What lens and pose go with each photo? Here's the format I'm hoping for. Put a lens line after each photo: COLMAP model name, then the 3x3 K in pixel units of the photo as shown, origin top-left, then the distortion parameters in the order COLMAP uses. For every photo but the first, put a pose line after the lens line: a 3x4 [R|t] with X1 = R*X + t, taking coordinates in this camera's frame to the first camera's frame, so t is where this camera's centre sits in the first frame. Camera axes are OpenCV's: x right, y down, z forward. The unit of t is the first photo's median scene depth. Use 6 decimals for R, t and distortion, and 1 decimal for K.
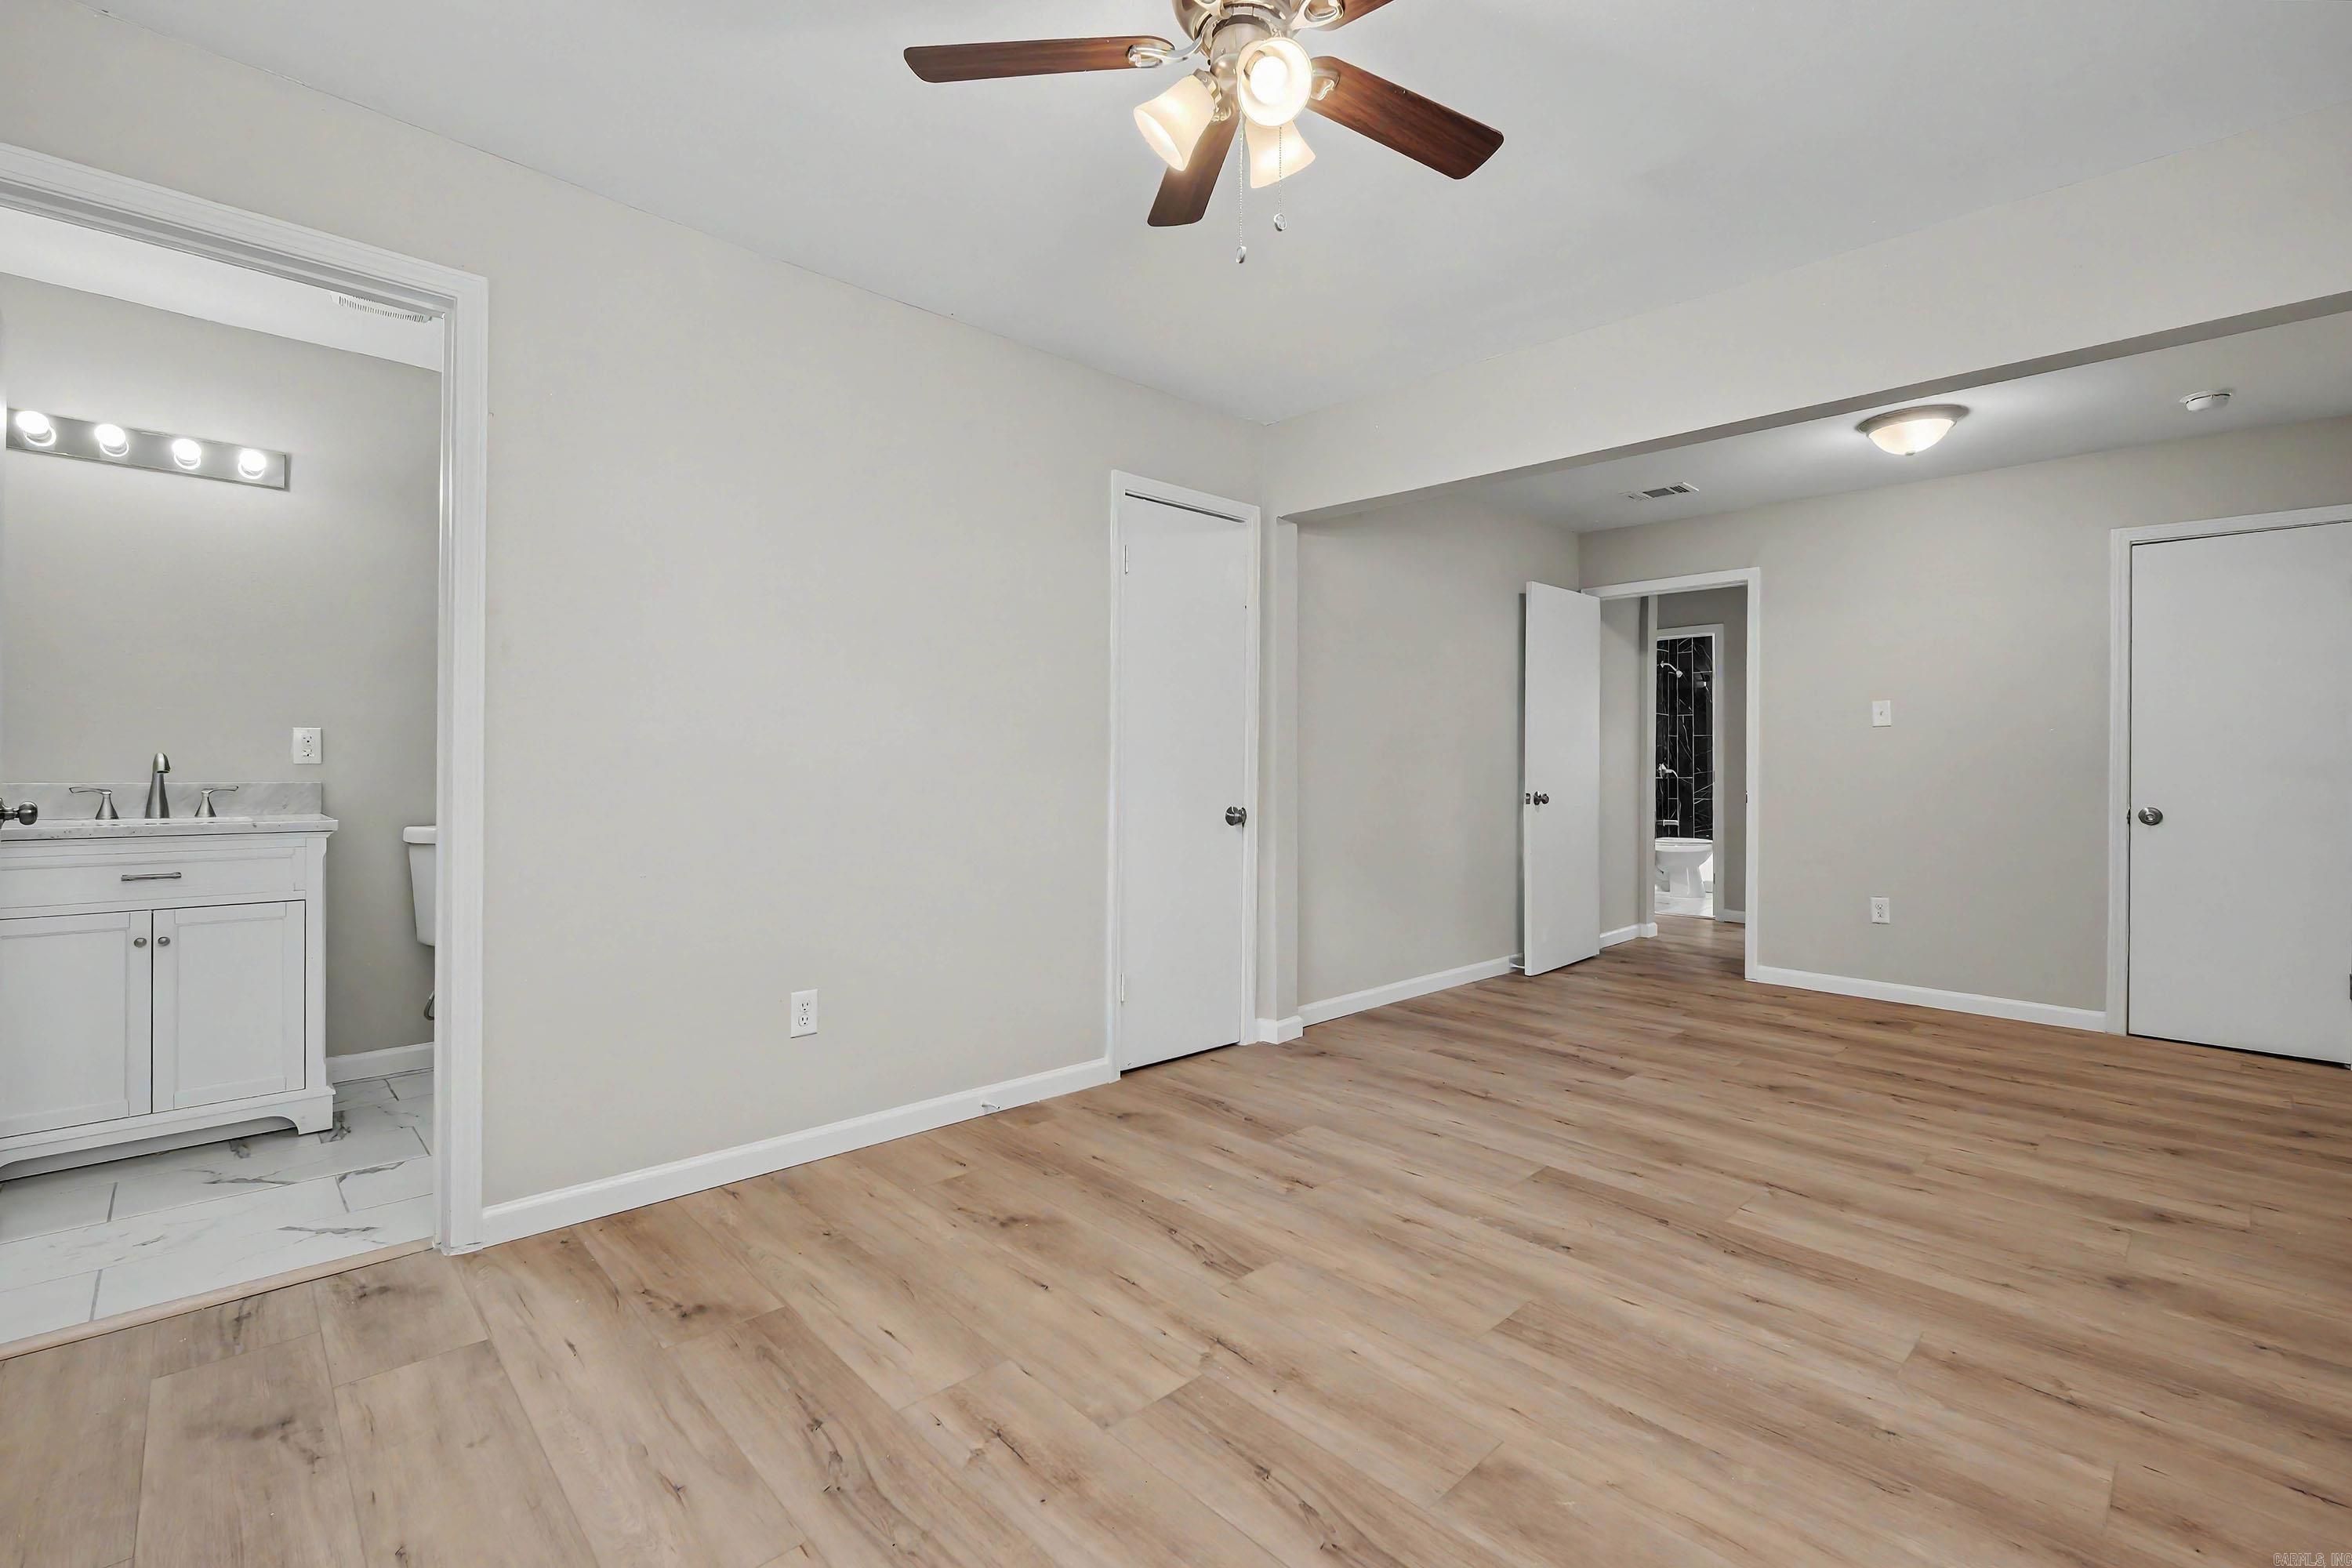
lens RADIAL K [[1024.5, 0, 1177.4], [0, 1024.5, 768.5], [0, 0, 1]] dist [-0.000478, 0.000402]
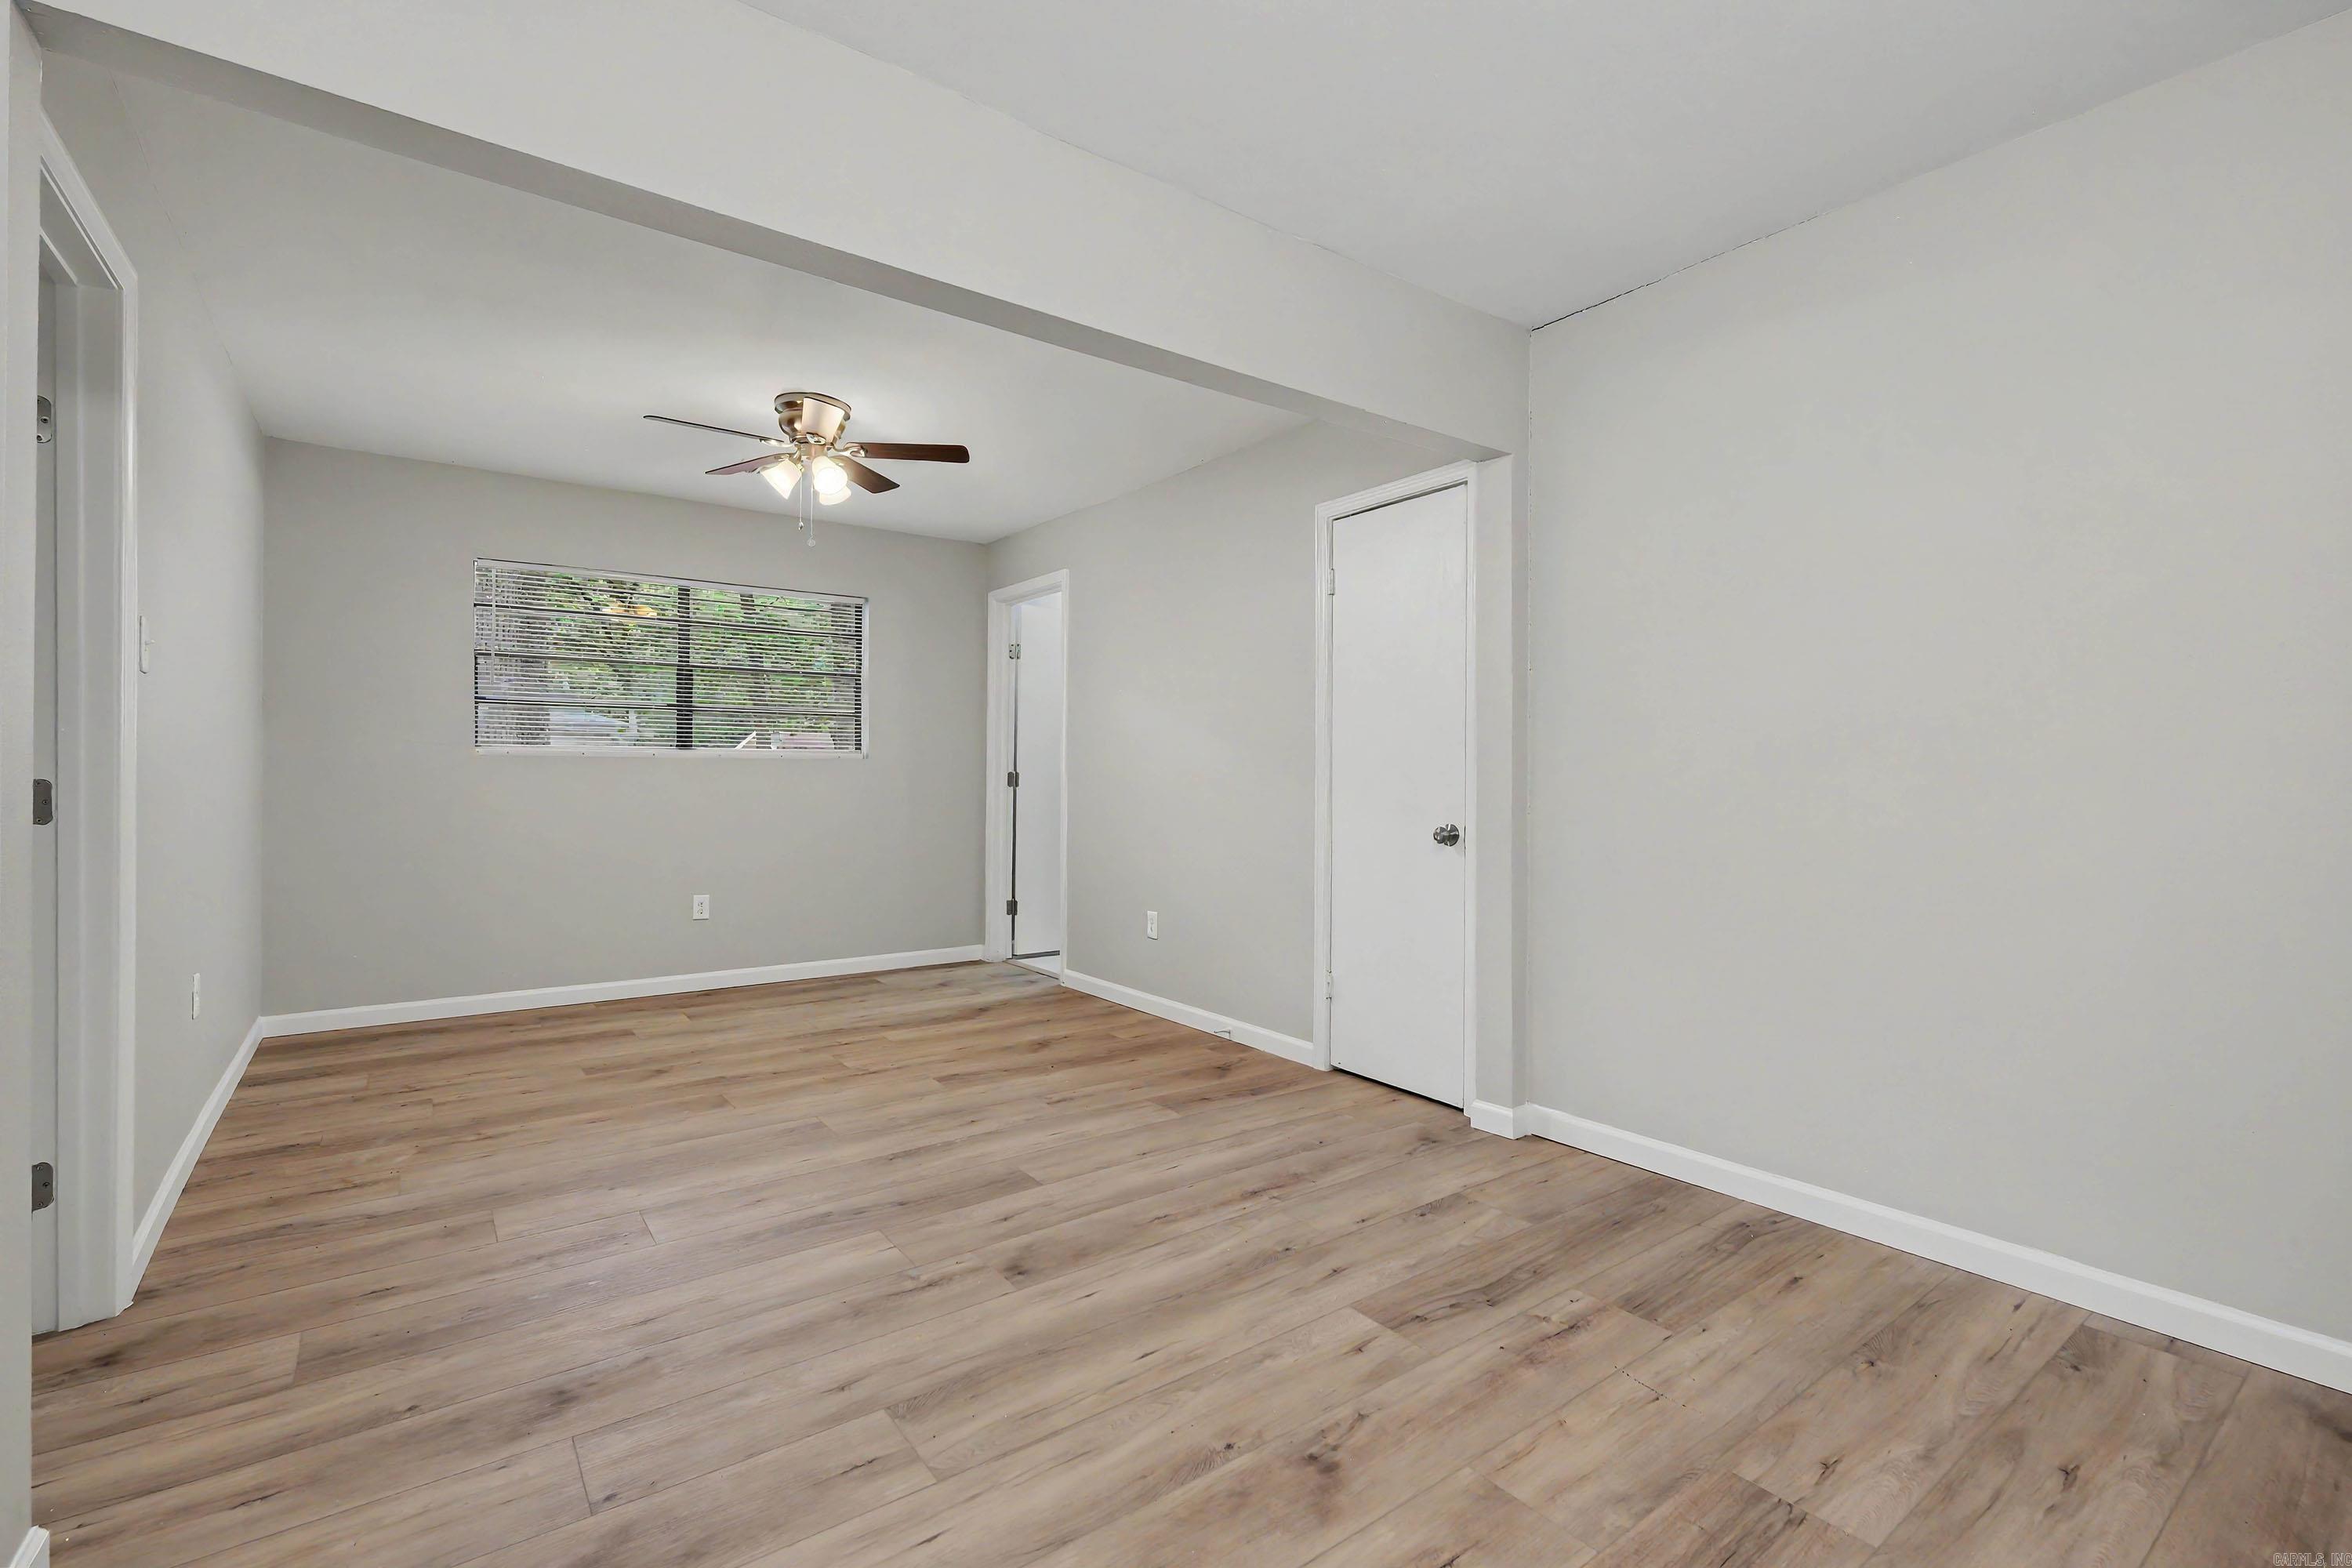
lens RADIAL K [[1041.1, 0, 1179.8], [0, 1041.1, 779.7], [0, 0, 1]] dist [-0.001068, -0.000406]
pose [[-0.127040, -0.009100, -0.991856, 1.371134], [-0.008584, 0.999931, -0.008075, 0.013713], [0.991861, 0.007489, -0.127109, 1.296241]]
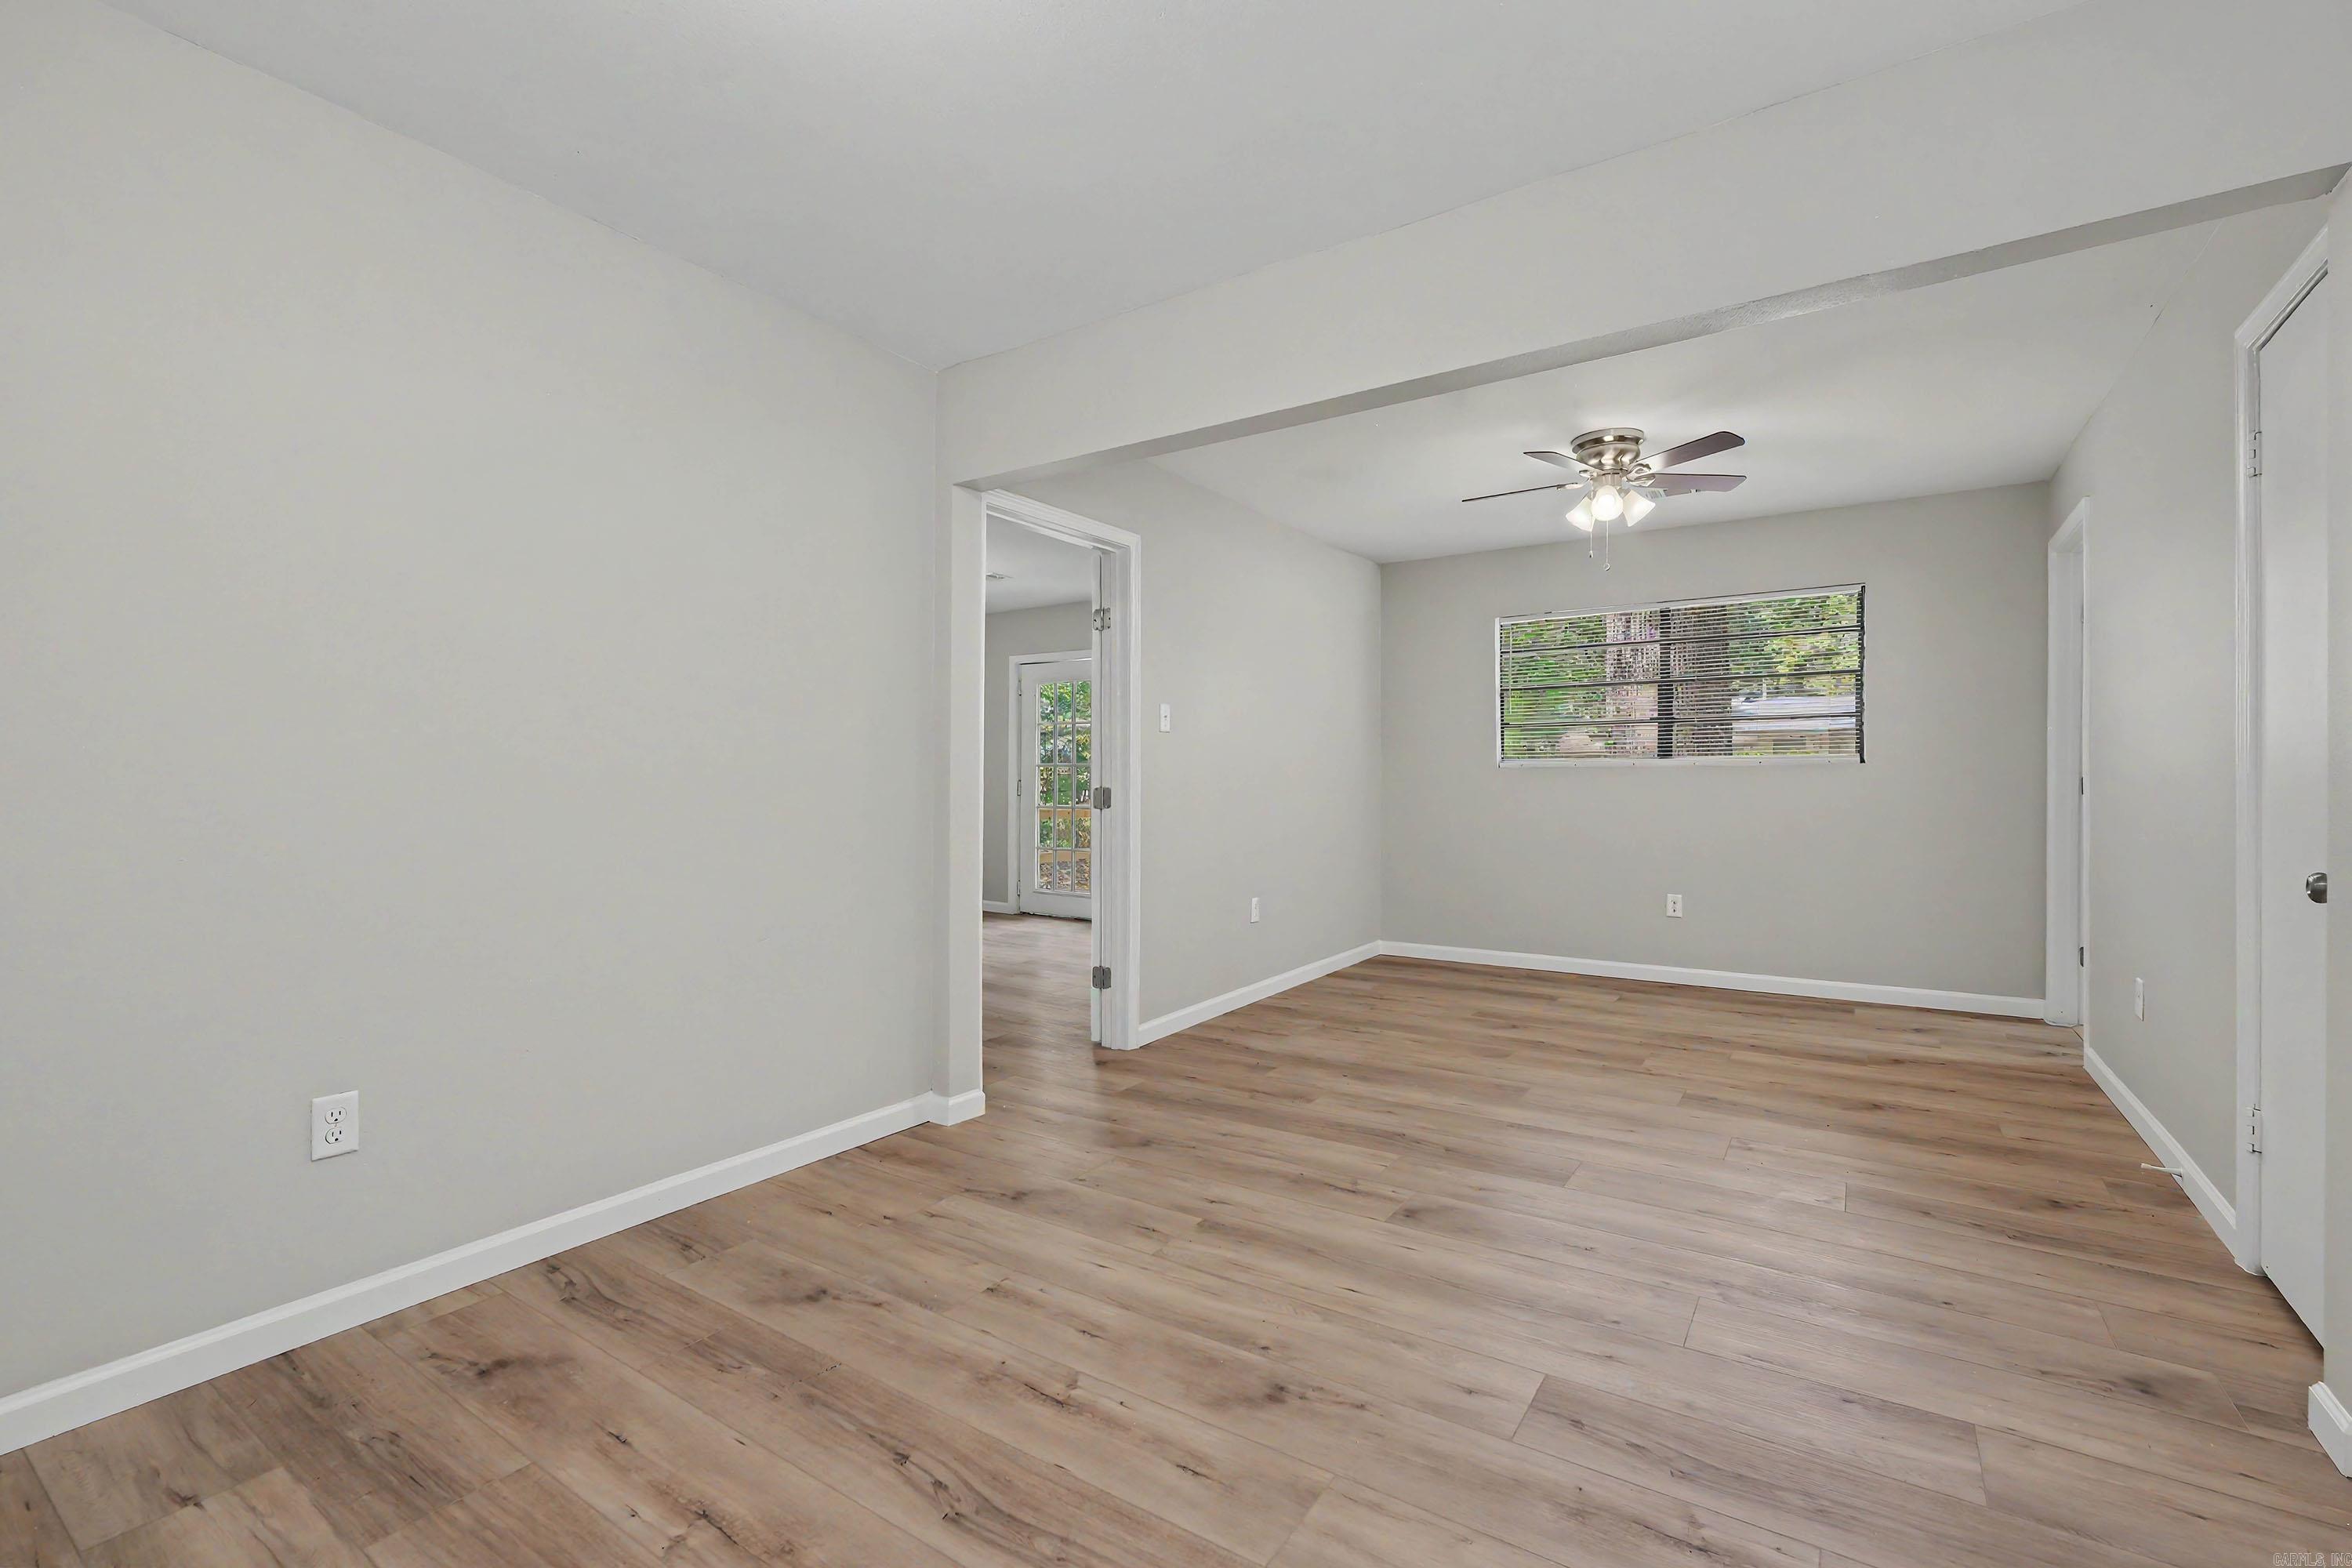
lens RADIAL K [[1024.5, 0, 1177.4], [0, 1024.5, 768.5], [0, 0, 1]] dist [-0.000478, 0.000402]
pose [[-0.976234, -0.011996, -0.216386, 0.969816], [-0.009385, 0.999870, -0.013091, 0.006264], [0.216515, -0.010749, -0.976220, 1.949505]]
